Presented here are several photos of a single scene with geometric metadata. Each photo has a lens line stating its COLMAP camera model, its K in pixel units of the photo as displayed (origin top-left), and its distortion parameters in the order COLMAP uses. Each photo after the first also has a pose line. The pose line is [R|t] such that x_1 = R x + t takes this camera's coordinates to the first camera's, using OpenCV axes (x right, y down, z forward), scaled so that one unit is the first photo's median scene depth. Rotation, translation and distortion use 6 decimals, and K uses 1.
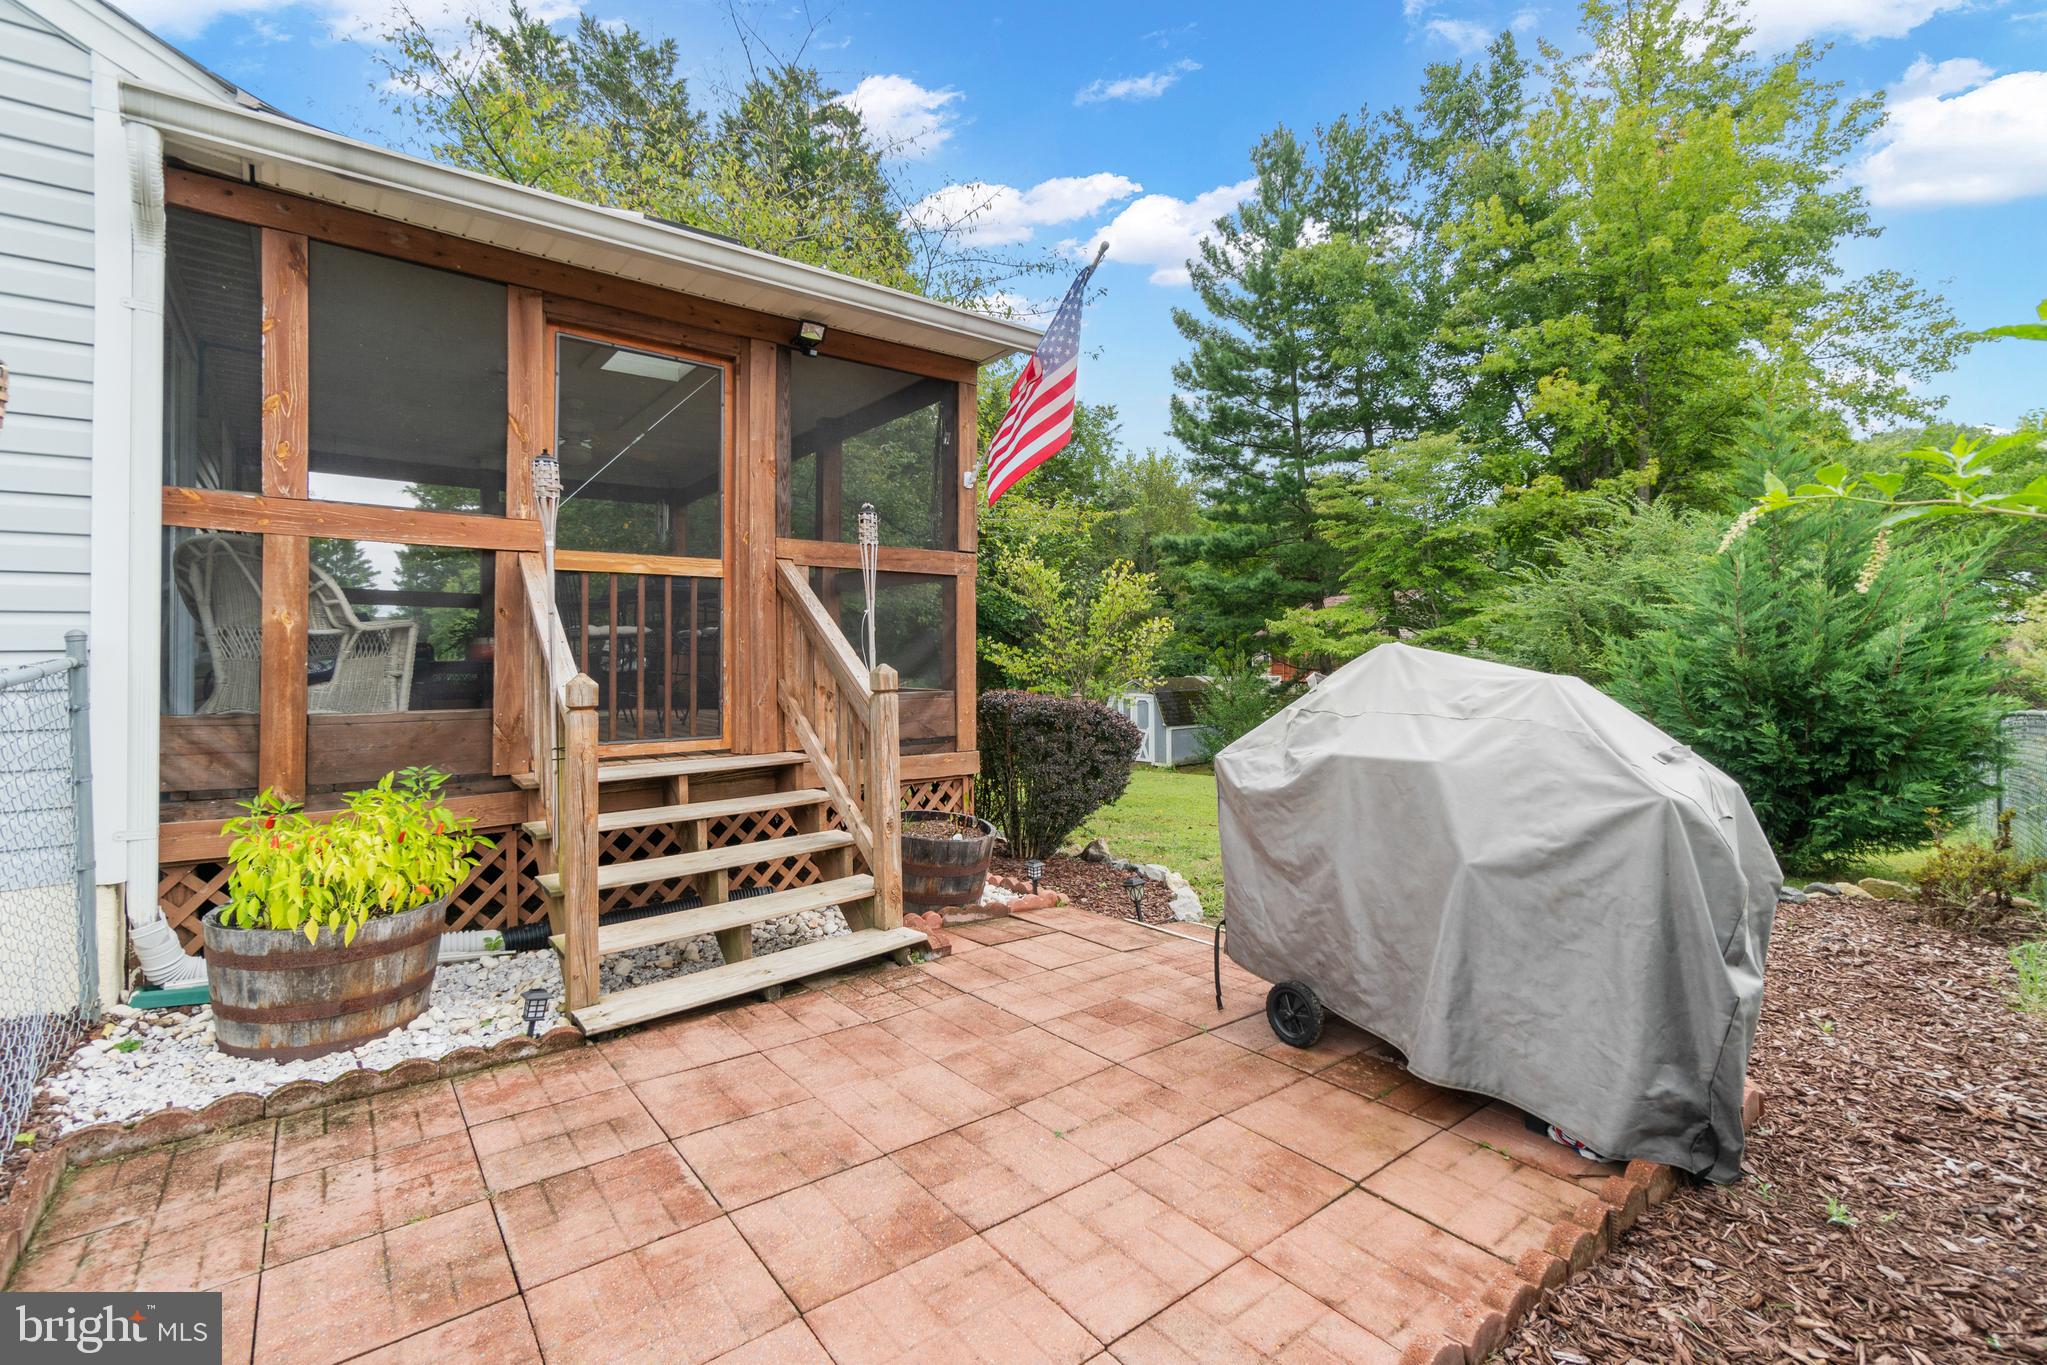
lens RADIAL K [[902.3, 0, 1030.9], [0, 902.3, 666.9], [0, 0, 1]] dist [0.000785, 0.000441]
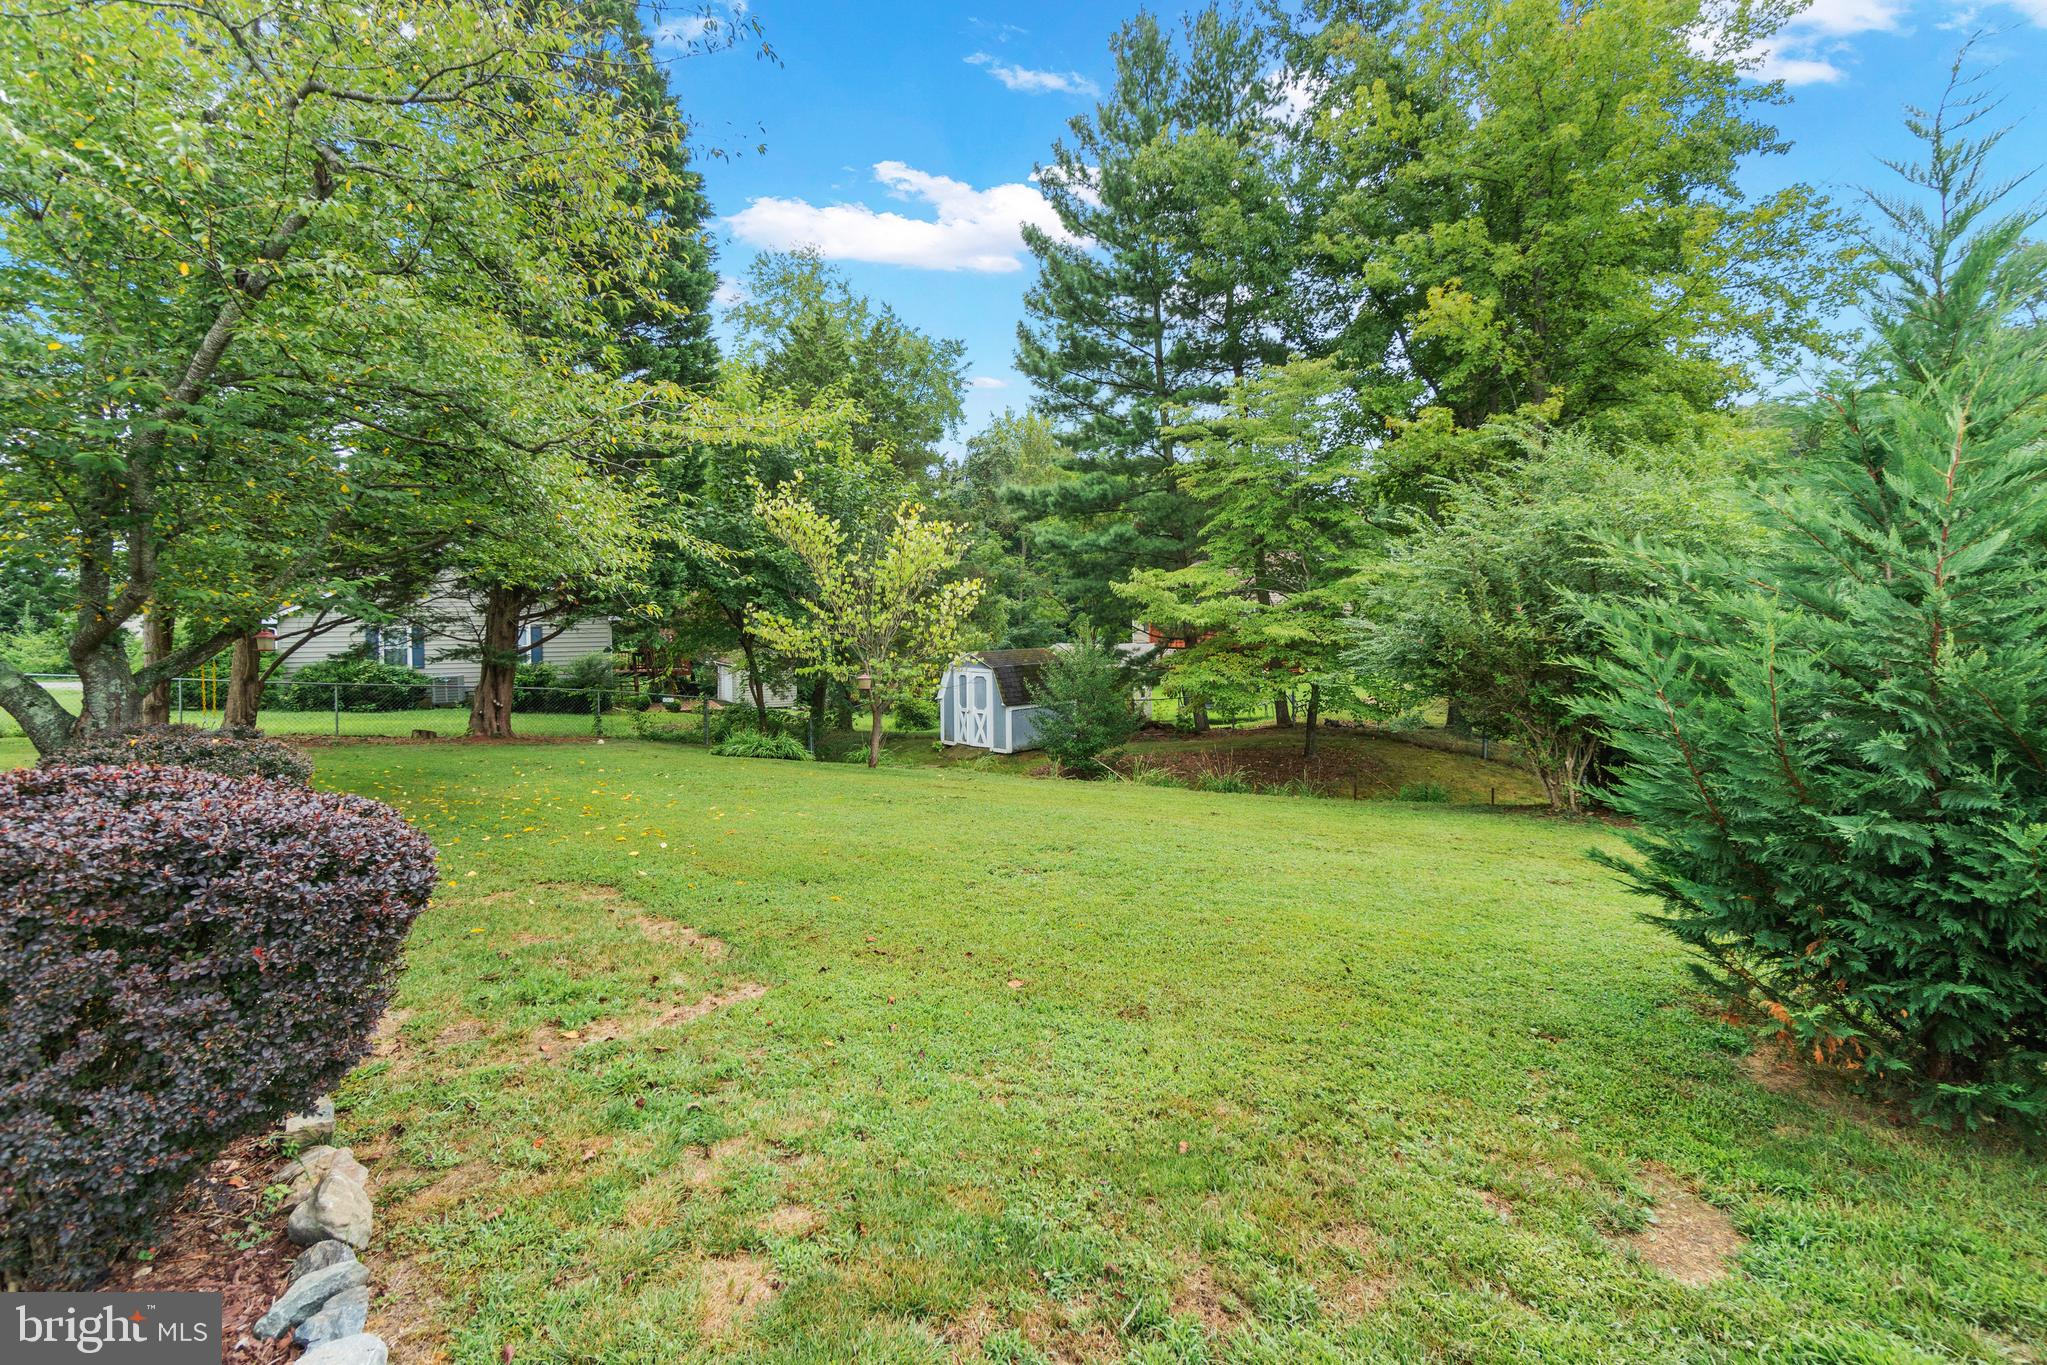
lens RADIAL K [[902.3, 0, 1008.8], [0, 902.3, 678.1], [0, 0, 1]] dist [0.000785, 0.000441]
pose [[0.995407, -0.011183, 0.095082, 0.067200], [0.006290, 0.998648, 0.051610, -0.005408], [-0.095531, -0.050774, 0.994131, 0.135070]]
